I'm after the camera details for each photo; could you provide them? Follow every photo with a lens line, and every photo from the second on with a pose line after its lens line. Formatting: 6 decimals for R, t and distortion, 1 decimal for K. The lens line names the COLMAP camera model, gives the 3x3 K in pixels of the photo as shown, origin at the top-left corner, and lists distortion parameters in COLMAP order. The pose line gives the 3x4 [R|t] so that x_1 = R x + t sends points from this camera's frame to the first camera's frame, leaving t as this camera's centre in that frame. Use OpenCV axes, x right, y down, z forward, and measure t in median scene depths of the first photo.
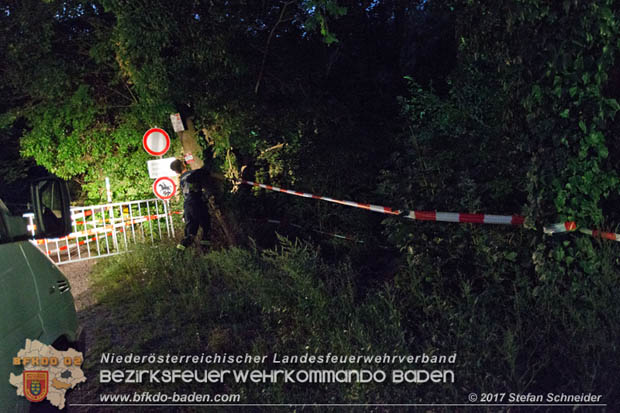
lens RADIAL K [[469.4, 0, 310.0], [0, 469.4, 206.5], [0, 0, 1]] dist [-0.009962, 0.056263]
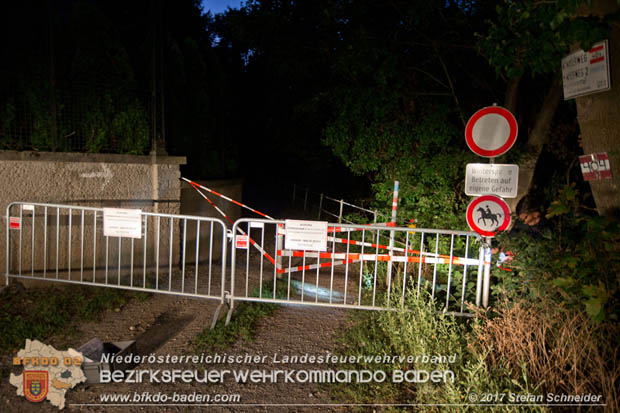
lens RADIAL K [[469.4, 0, 310.0], [0, 469.4, 206.5], [0, 0, 1]] dist [-0.009962, 0.056263]
pose [[0.816344, 0.174440, -0.550593, -0.097311], [-0.184437, 0.982121, 0.037699, -0.017757], [0.547326, 0.070774, 0.833922, 0.230187]]
